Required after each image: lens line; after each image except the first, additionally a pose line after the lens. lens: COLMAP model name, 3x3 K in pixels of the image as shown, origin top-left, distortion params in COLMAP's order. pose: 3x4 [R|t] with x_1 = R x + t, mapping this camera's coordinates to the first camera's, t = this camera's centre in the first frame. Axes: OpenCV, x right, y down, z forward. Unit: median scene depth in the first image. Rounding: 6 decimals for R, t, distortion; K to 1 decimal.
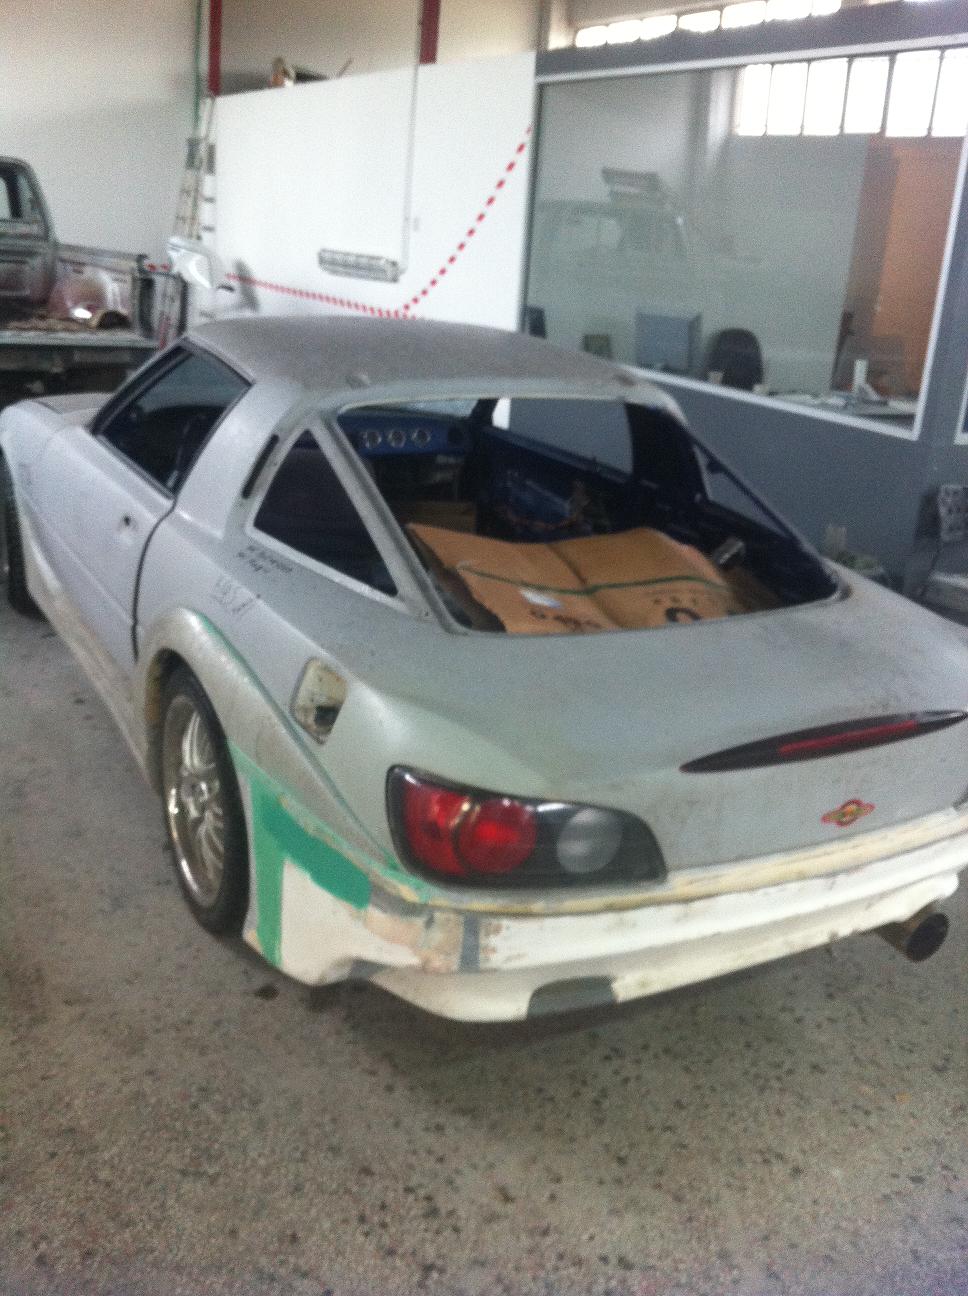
lens RADIAL K [[1224.8, 0, 521.1], [0, 1224.8, 647.8], [0, 0, 1]] dist [0.108113, -0.334730]
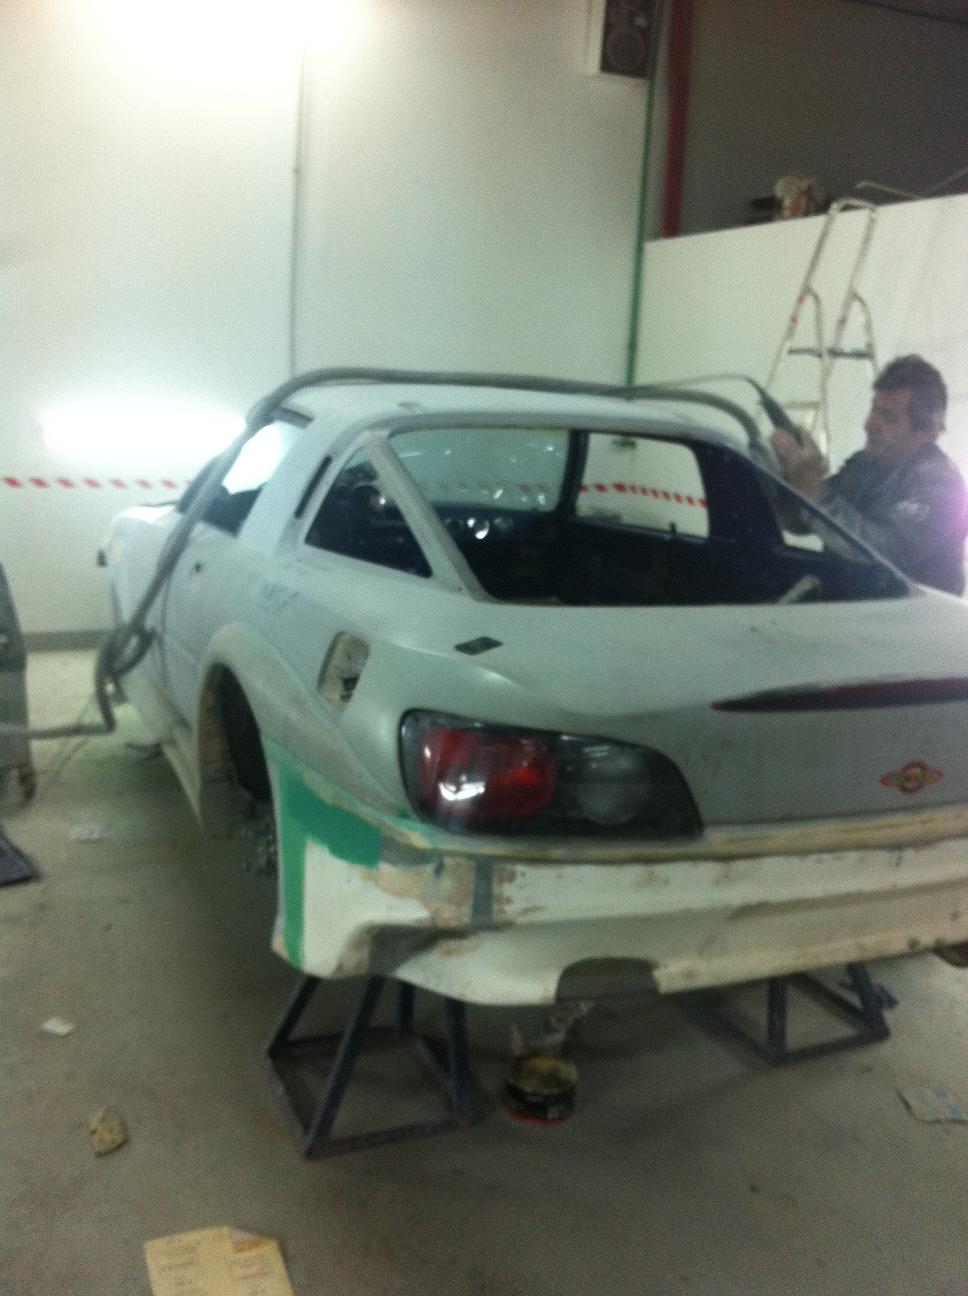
lens RADIAL K [[1224.8, 0, 521.1], [0, 1224.8, 647.8], [0, 0, 1]] dist [0.108113, -0.334730]
pose [[0.993892, -0.019676, -0.108589, 0.082784], [0.000912, 0.985408, -0.170207, 0.198885], [0.110354, 0.169068, 0.979407, 0.069592]]
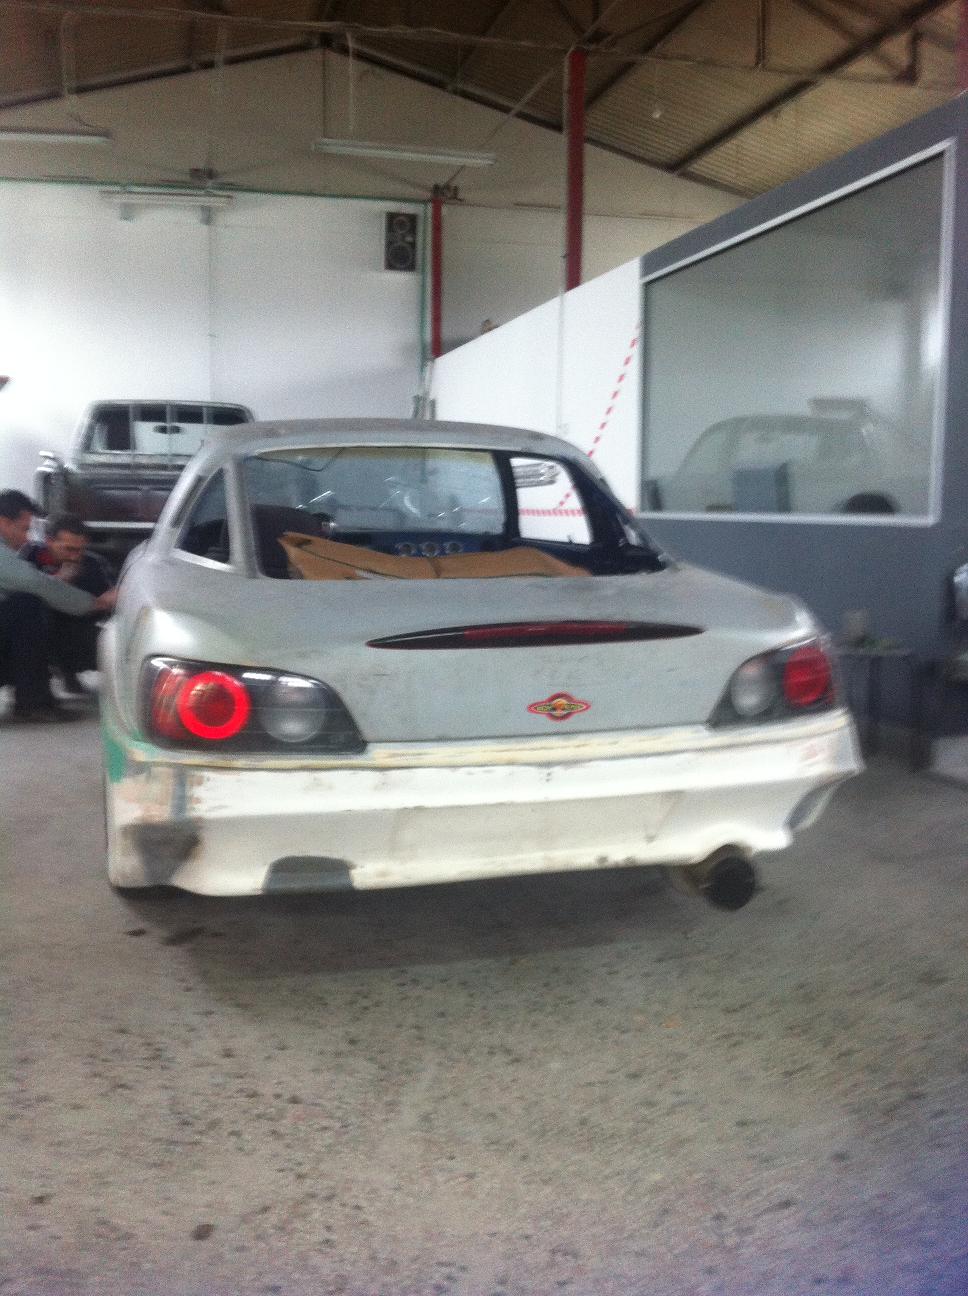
lens RADIAL K [[1224.8, 0, 521.1], [0, 1224.8, 647.8], [0, 0, 1]] dist [0.108113, -0.334730]
pose [[0.966805, -0.045958, -0.251348, 0.517162], [-0.010771, 0.975486, -0.219796, 0.327592], [0.255288, 0.215207, 0.942610, -0.030401]]
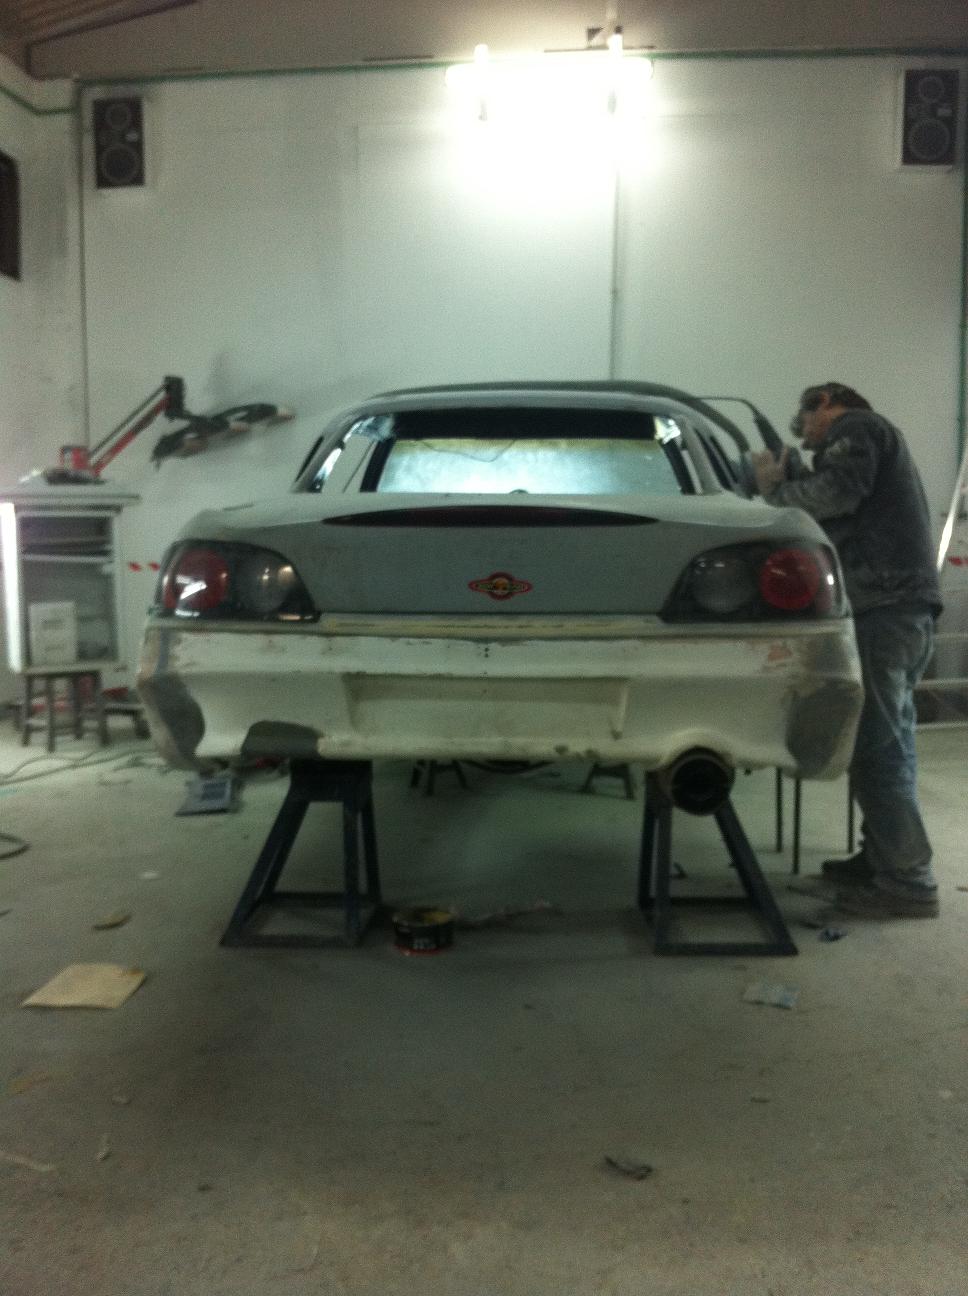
lens RADIAL K [[1224.8, 0, 521.1], [0, 1224.8, 647.8], [0, 0, 1]] dist [0.108113, -0.334730]
pose [[0.847622, -0.042856, -0.528867, 0.888785], [-0.120513, 0.955134, -0.270545, 0.498359], [0.516734, 0.293056, 0.804428, 0.134846]]
